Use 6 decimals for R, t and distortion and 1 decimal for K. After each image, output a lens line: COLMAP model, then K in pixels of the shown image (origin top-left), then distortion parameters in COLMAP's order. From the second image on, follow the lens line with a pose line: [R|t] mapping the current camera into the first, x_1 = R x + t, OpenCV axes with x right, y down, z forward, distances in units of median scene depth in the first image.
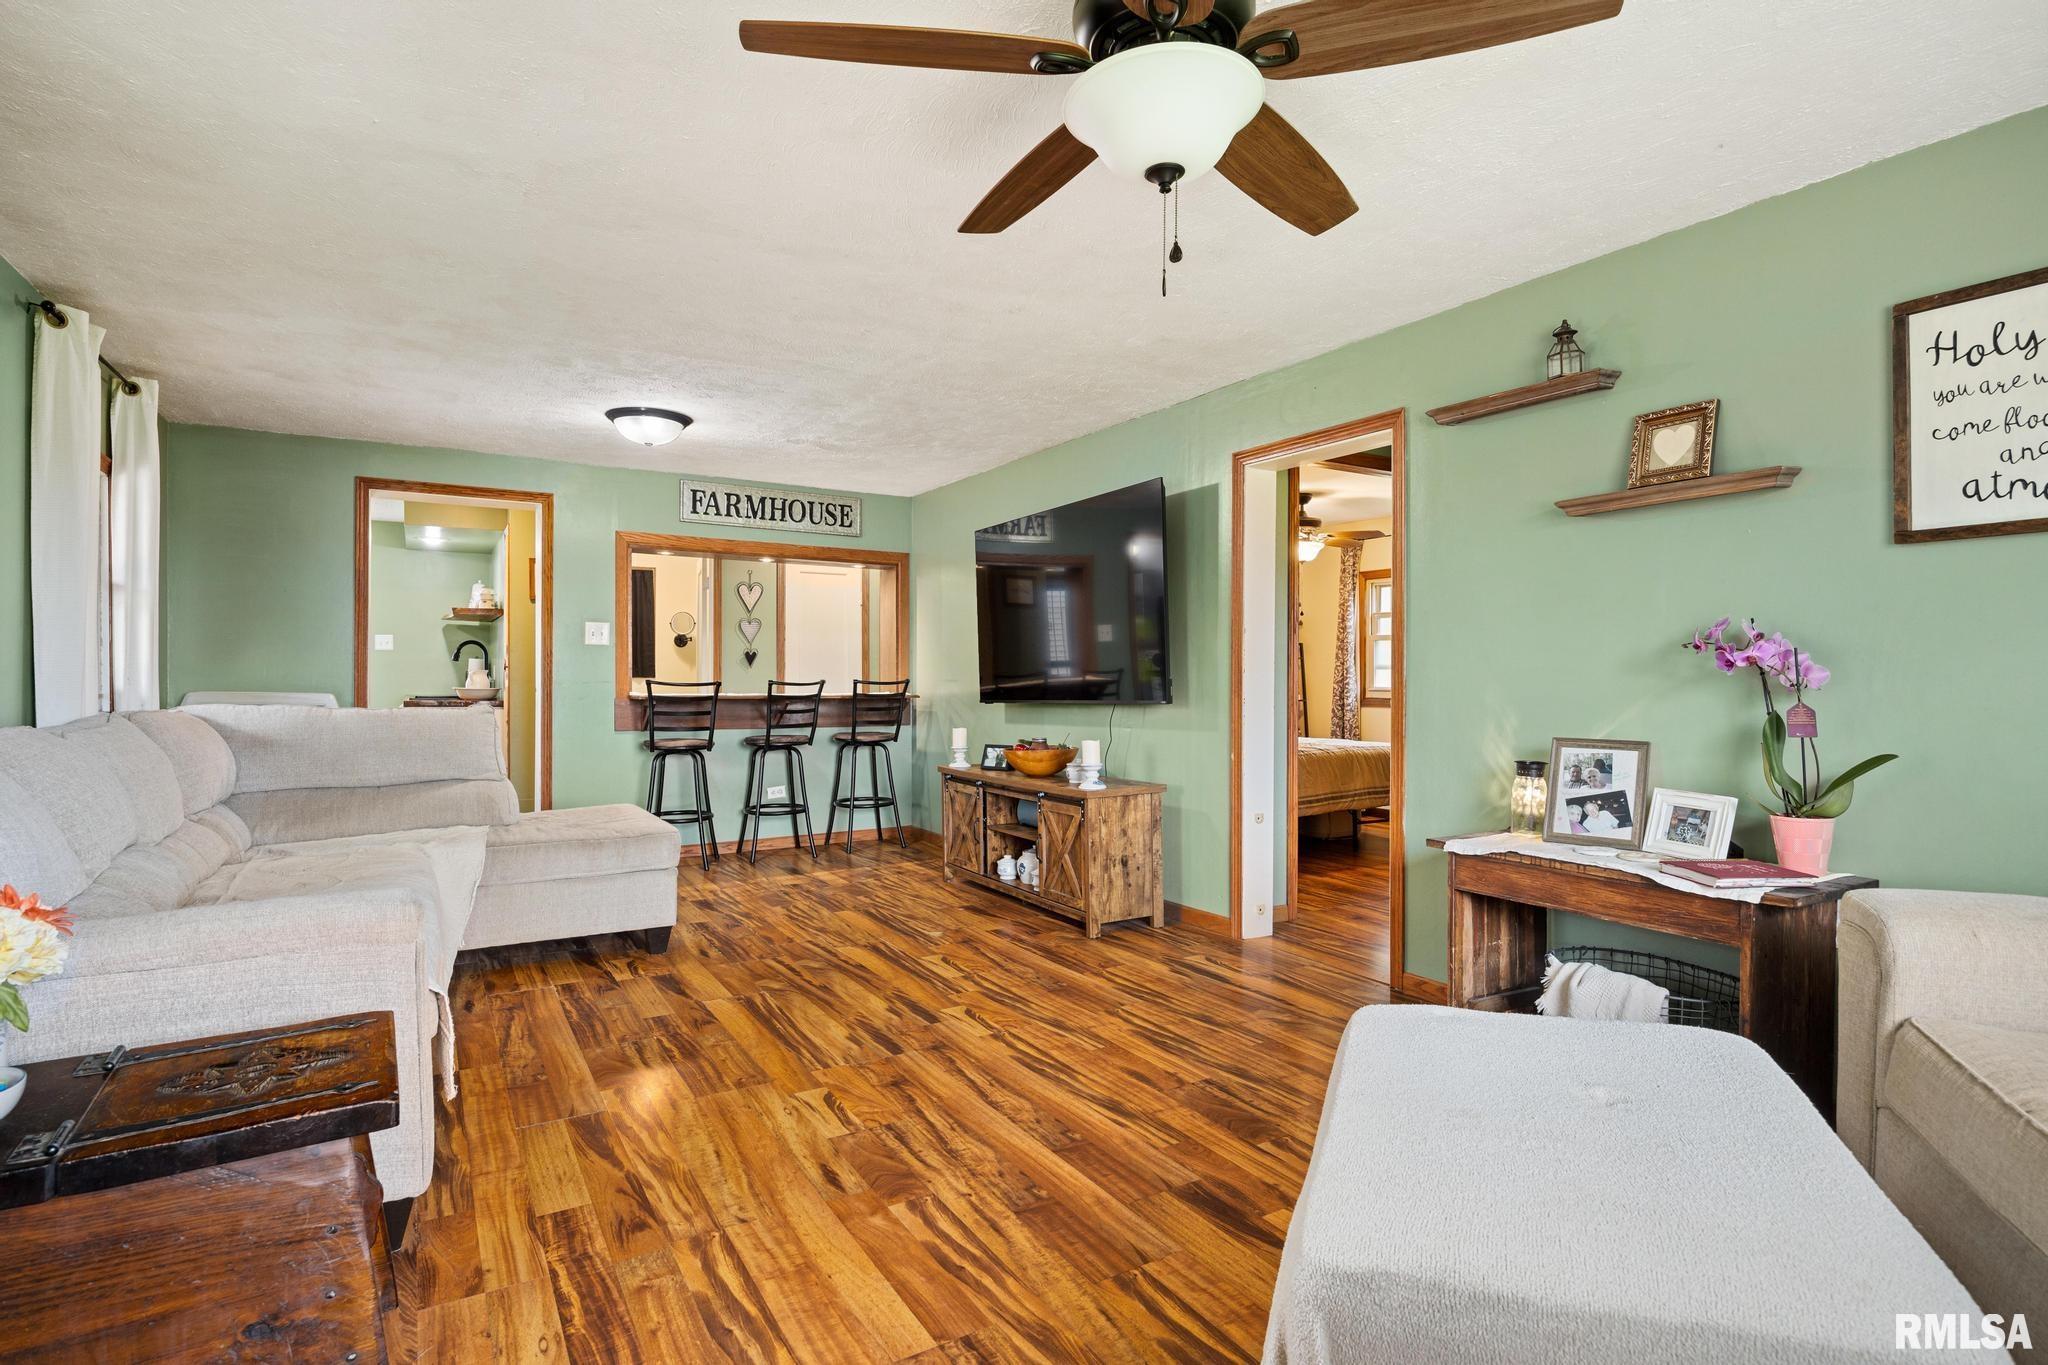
lens RADIAL K [[1025.1, 0, 975.8], [0, 1025.1, 669.2], [0, 0, 1]] dist [-0.010945, 0.002490]
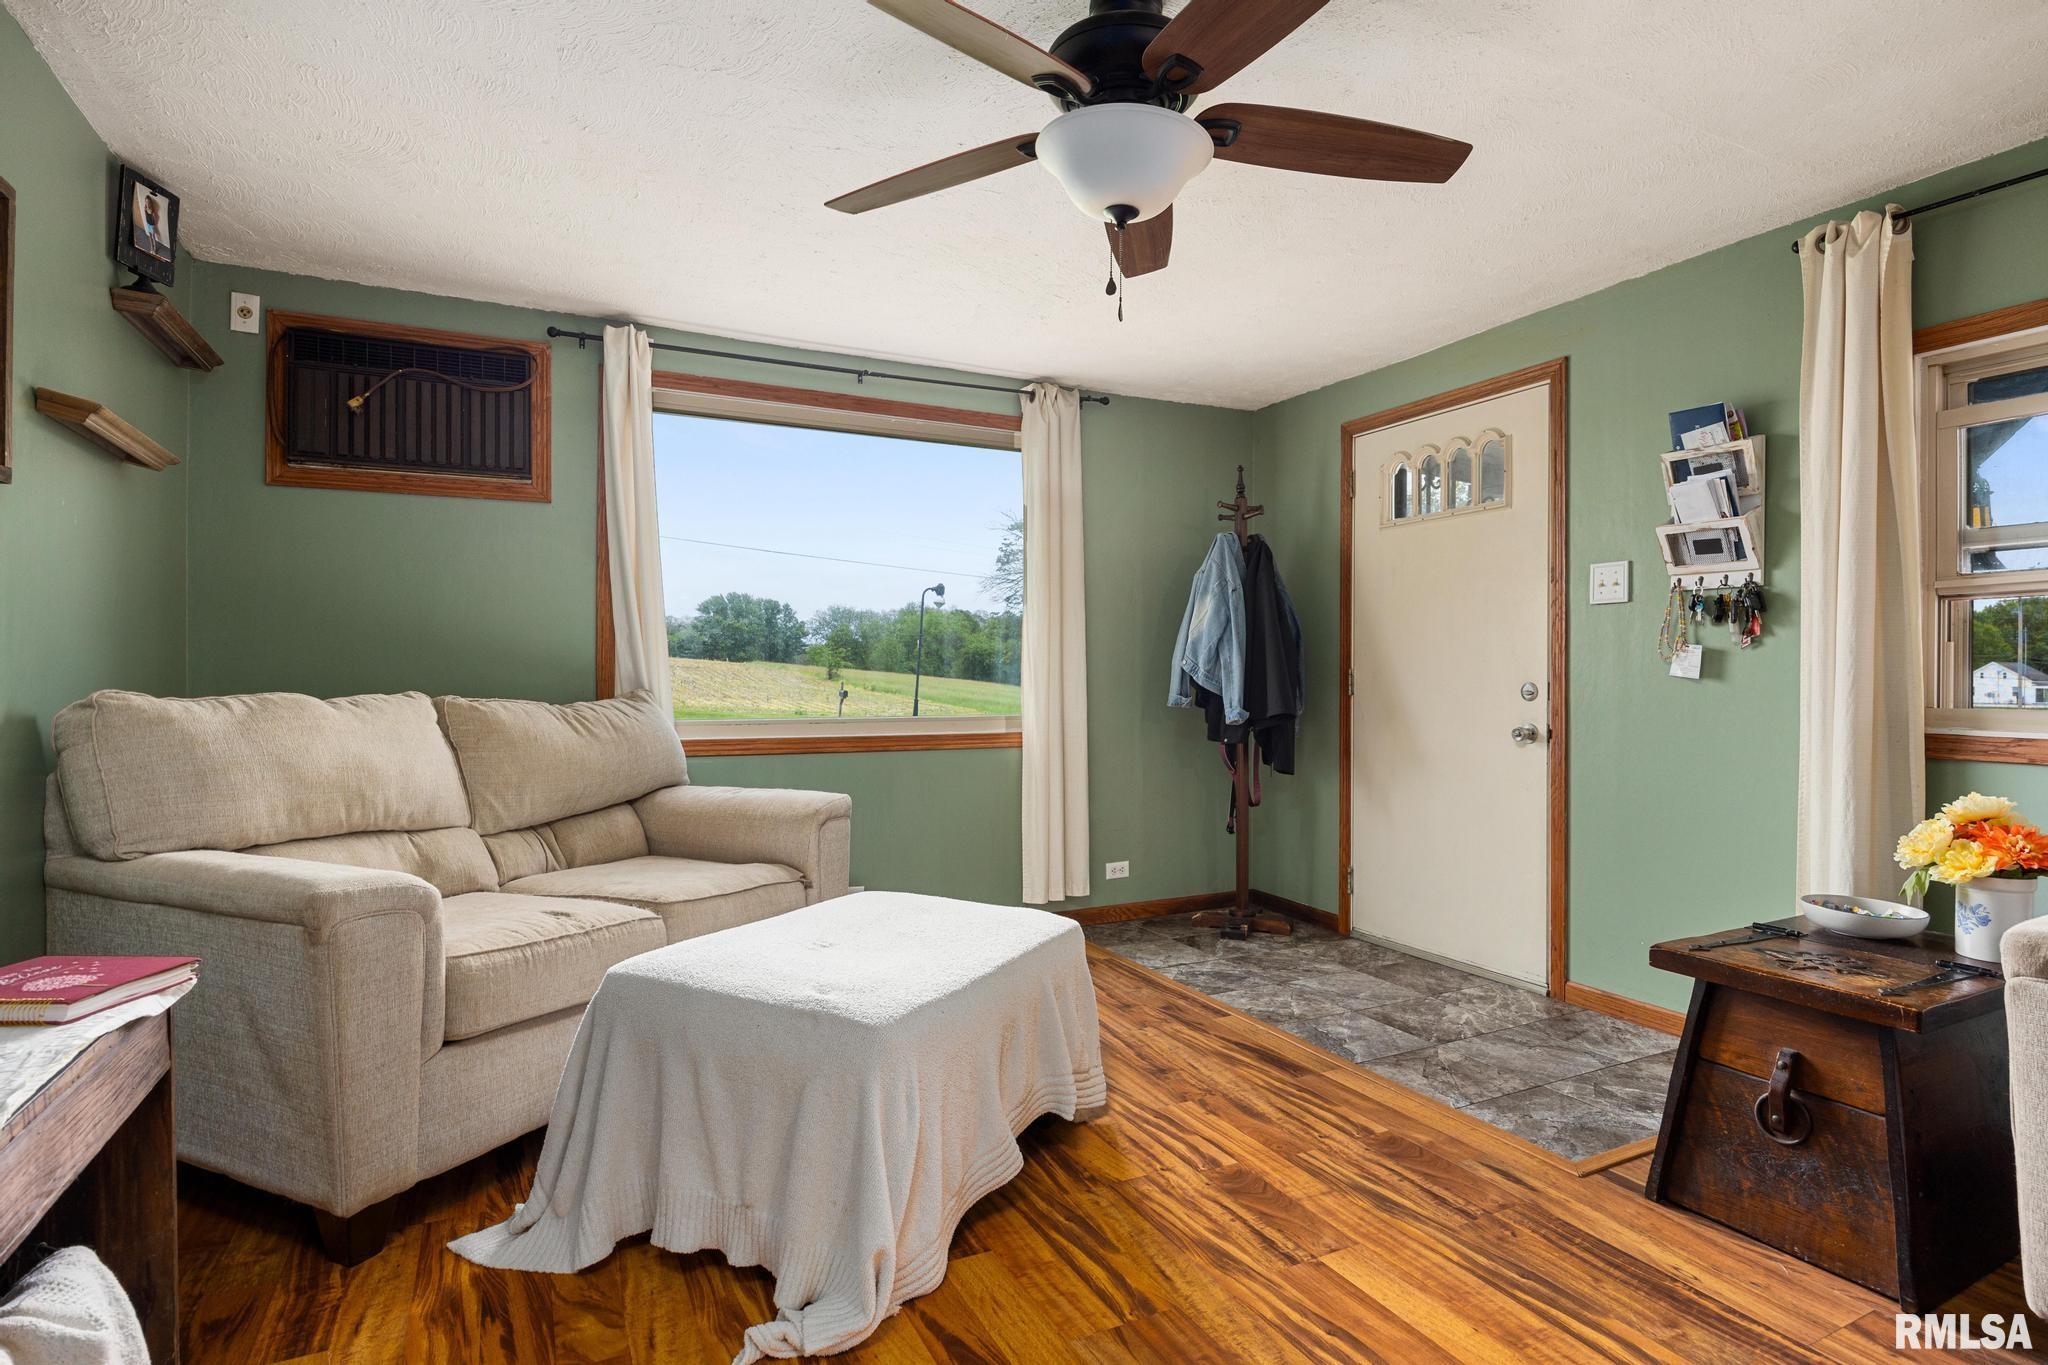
lens RADIAL K [[1025.1, 0, 998.1], [0, 1025.1, 674.4], [0, 0, 1]] dist [-0.010945, 0.002490]
pose [[-0.998609, -0.006302, 0.052353, 0.135133], [-0.006625, 0.999960, -0.006007, 0.018230], [-0.052313, -0.006345, -0.998611, 1.123579]]
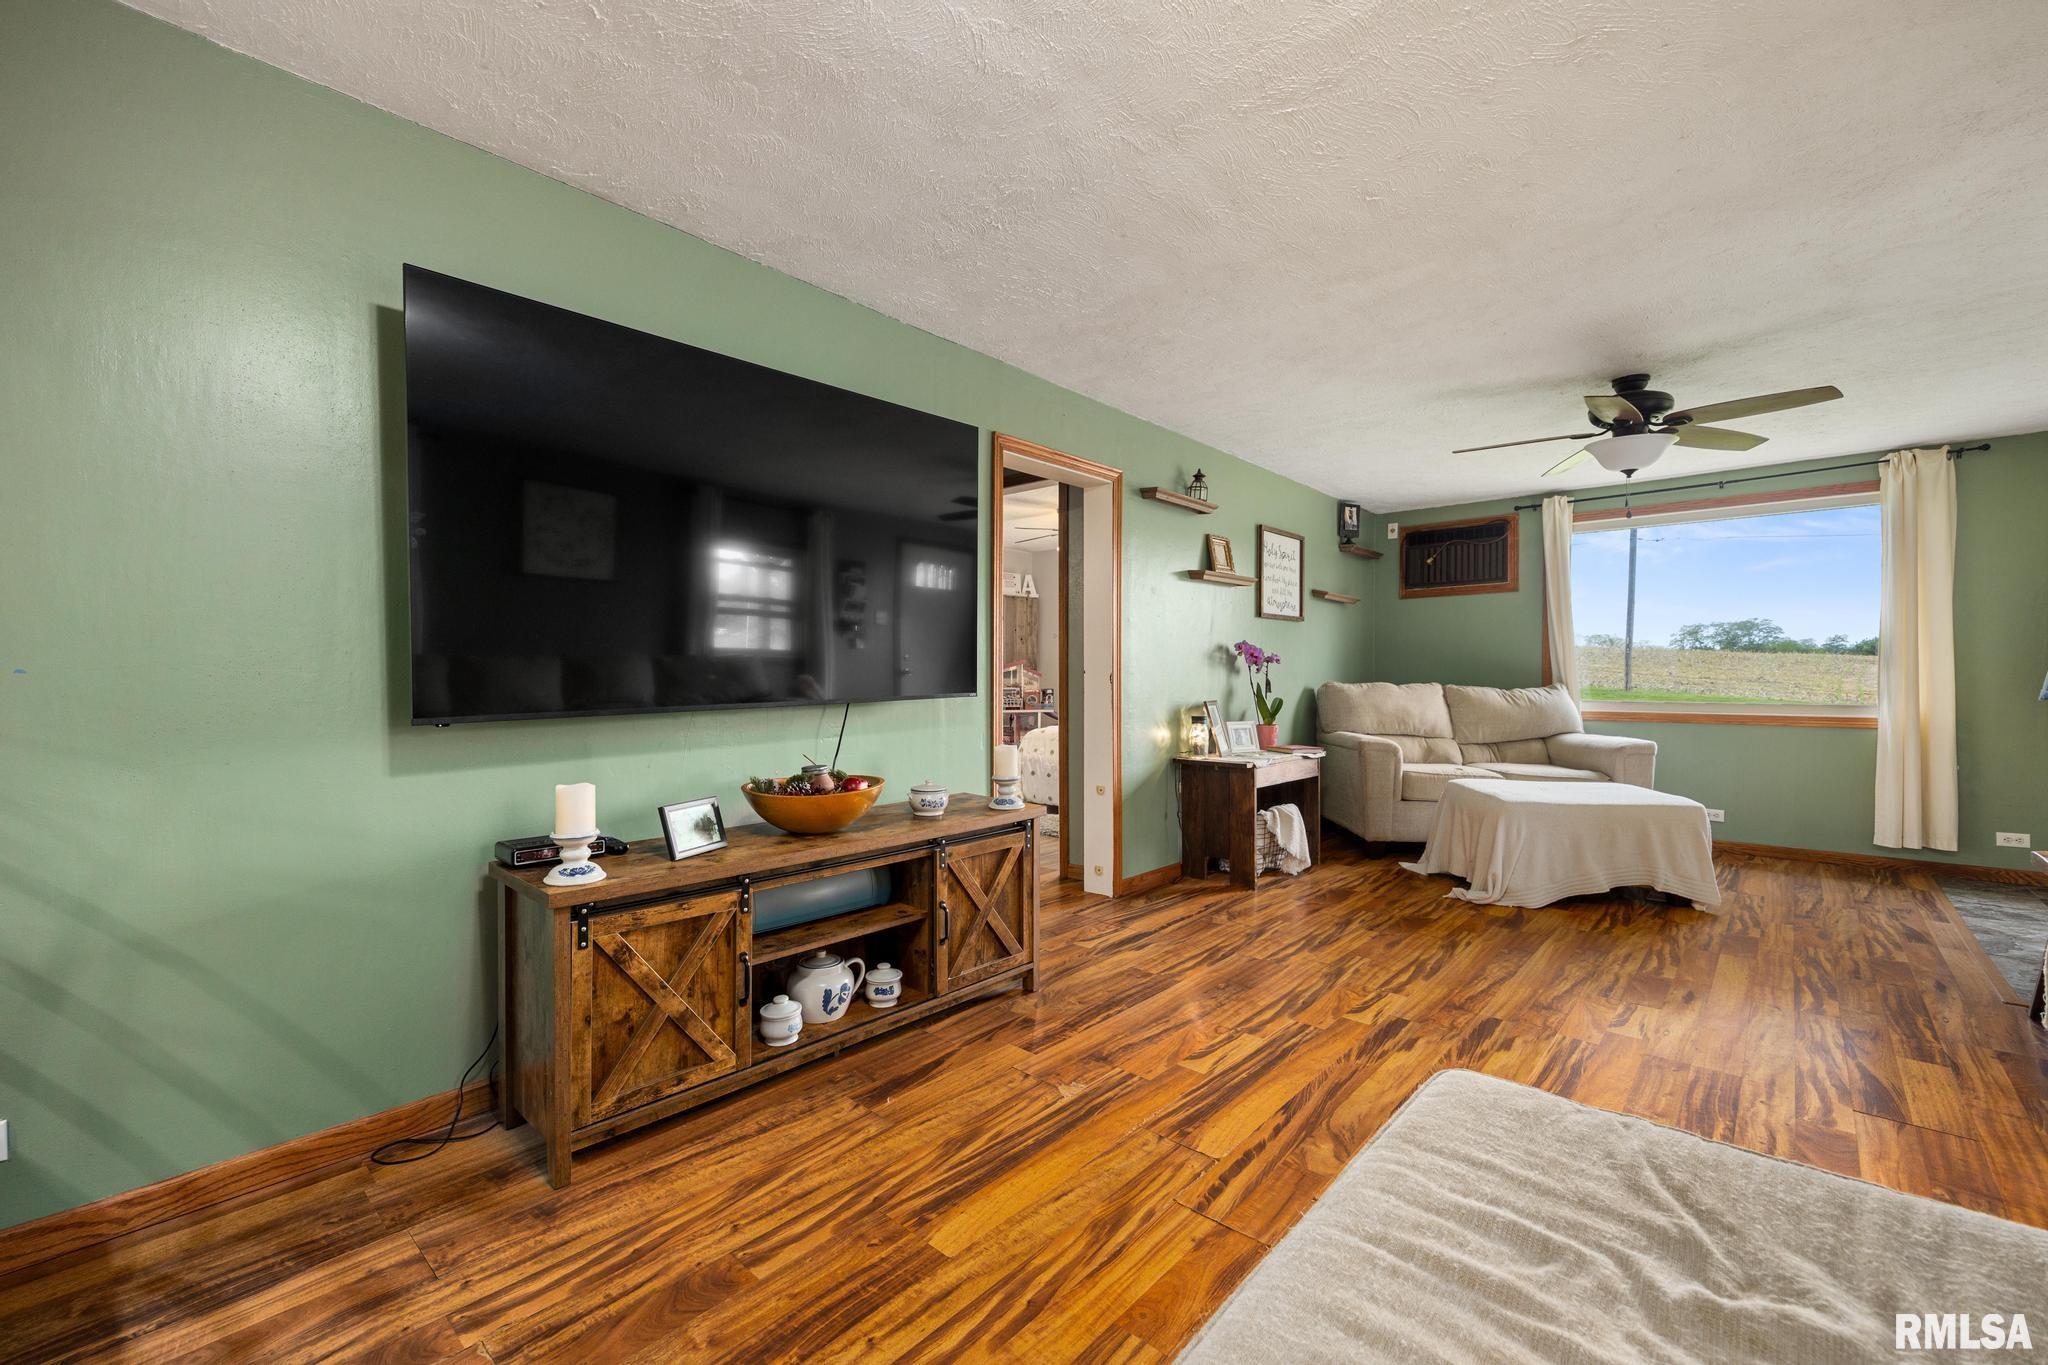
lens RADIAL K [[851.4, 0, 1074.4], [0, 851.4, 681.5], [0, 0, 1]] dist [0.004047, -0.000367]
pose [[-0.361718, -0.006800, 0.932263, -0.688370], [-0.006090, 0.999969, 0.004931, 0.023845], [-0.932268, -0.003894, -0.361748, 1.614365]]
